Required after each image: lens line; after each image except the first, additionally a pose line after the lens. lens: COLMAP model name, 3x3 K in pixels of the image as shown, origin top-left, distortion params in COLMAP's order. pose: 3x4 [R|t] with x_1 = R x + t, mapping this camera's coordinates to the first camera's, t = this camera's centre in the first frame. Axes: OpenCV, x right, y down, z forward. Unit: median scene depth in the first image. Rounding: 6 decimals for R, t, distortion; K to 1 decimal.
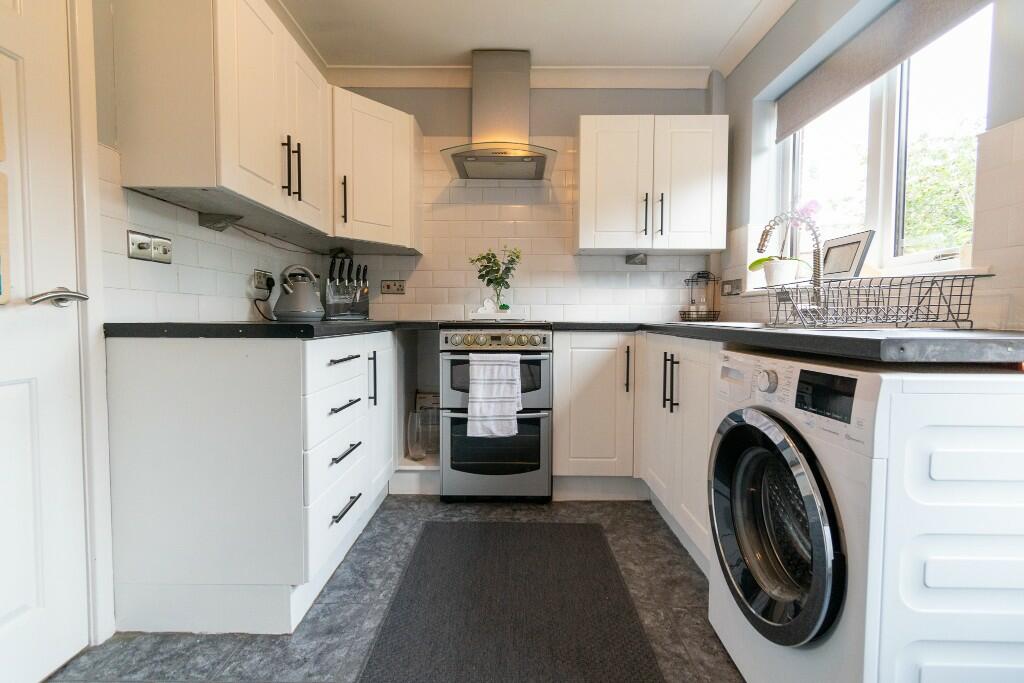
lens RADIAL K [[453.5, 0, 511.2], [0, 453.5, 337.1], [0, 0, 1]] dist [0.008800, -0.000054]
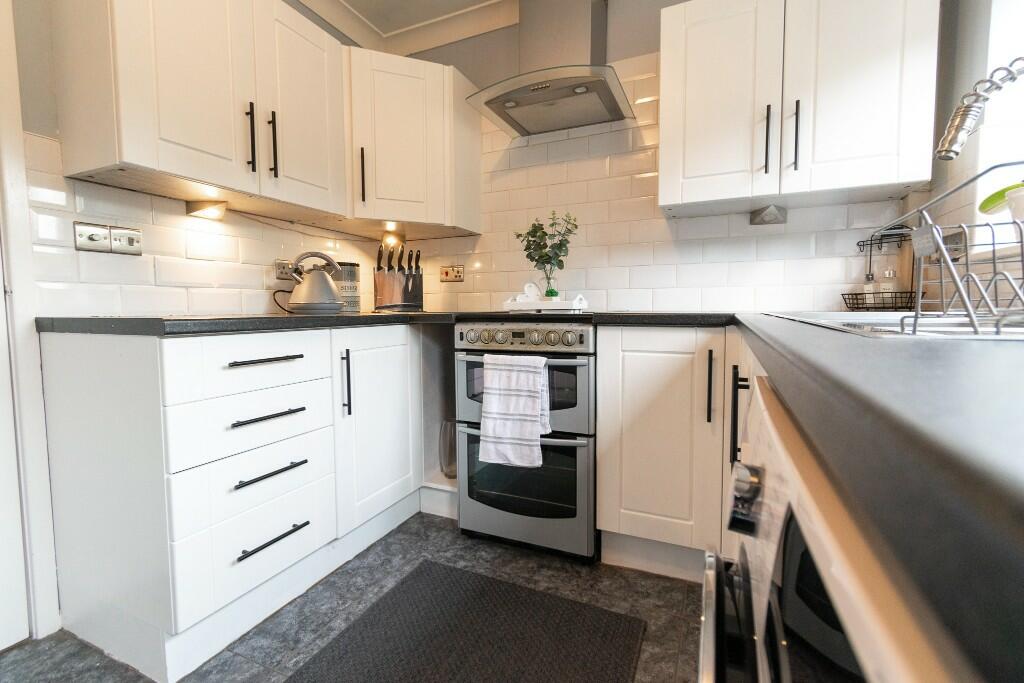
lens RADIAL K [[453.5, 0, 511.2], [0, 453.5, 337.1], [0, 0, 1]] dist [0.008800, -0.000054]
pose [[0.912404, 0.015391, -0.409001, 0.262614], [-0.007146, 0.999739, 0.021679, -0.009966], [0.409228, -0.016857, 0.912277, 0.308928]]
